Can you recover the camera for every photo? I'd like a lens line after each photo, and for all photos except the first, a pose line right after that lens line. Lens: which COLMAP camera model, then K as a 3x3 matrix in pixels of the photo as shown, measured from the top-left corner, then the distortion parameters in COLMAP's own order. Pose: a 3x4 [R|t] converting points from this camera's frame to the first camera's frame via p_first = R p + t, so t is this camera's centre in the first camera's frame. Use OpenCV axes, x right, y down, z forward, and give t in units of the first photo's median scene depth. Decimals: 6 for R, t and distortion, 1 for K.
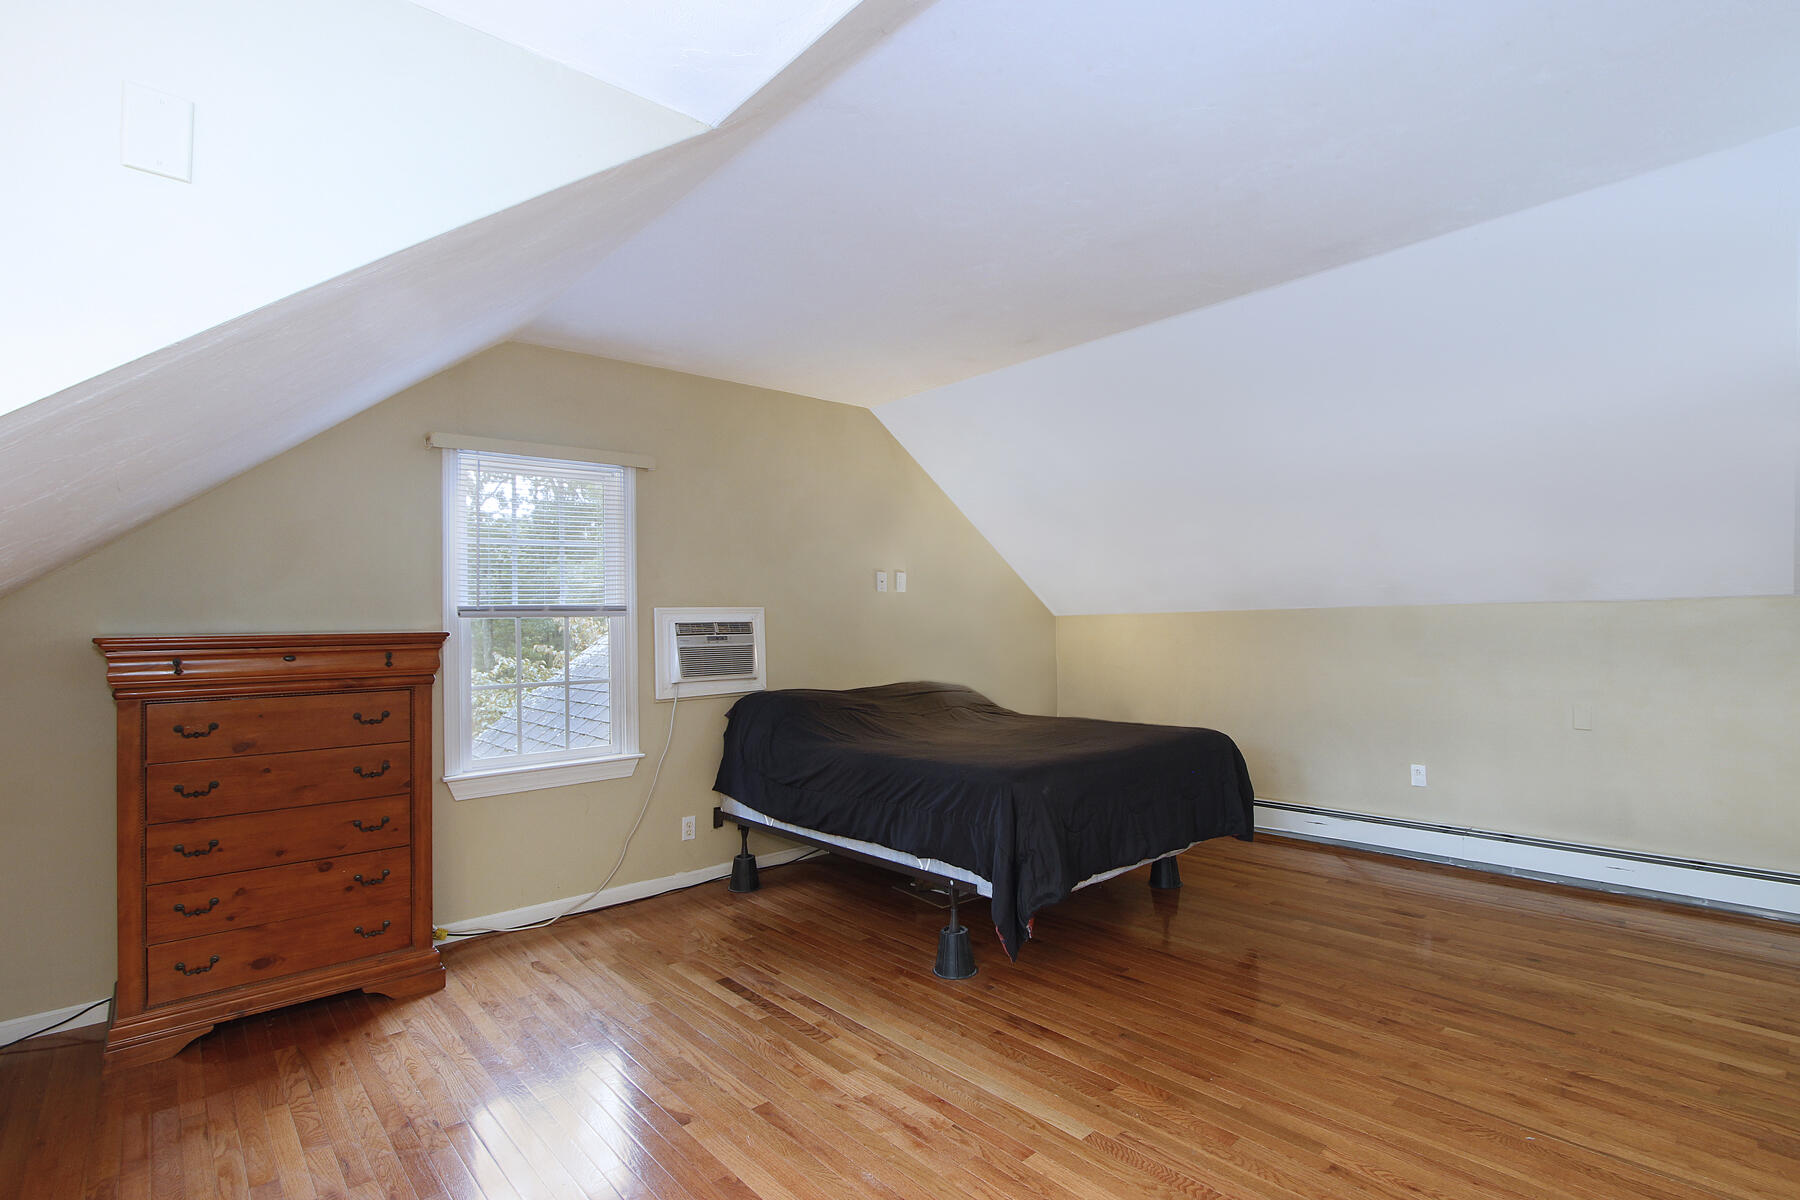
lens RADIAL K [[876.0, 0, 917.9], [0, 876.0, 609.2], [0, 0, 1]] dist [-0.003528, -0.000096]
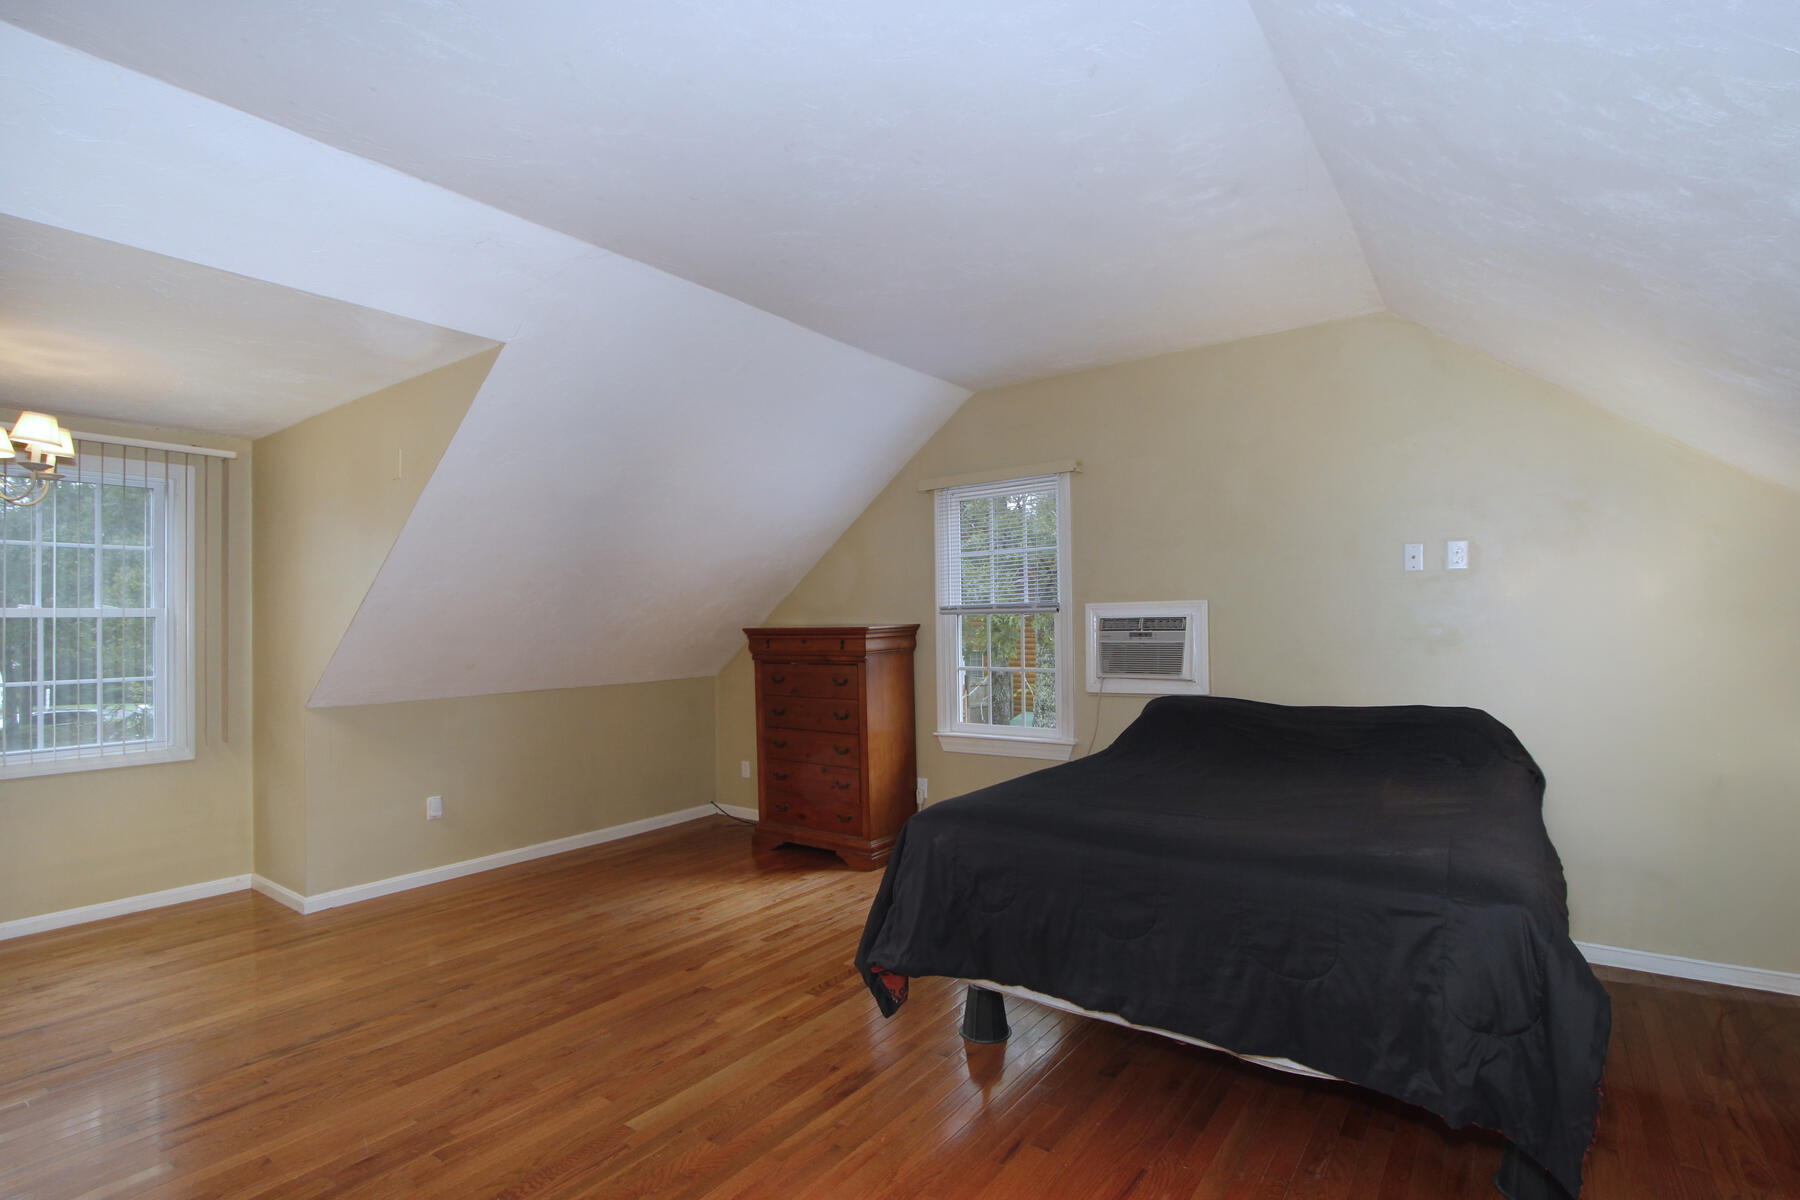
lens RADIAL K [[876.0, 0, 917.9], [0, 876.0, 609.2], [0, 0, 1]] dist [-0.003528, -0.000096]
pose [[0.189848, -0.002315, -0.981811, 0.708484], [0.029284, 0.999566, 0.003306, -0.004549], [0.981377, -0.029379, 0.189834, 0.638016]]
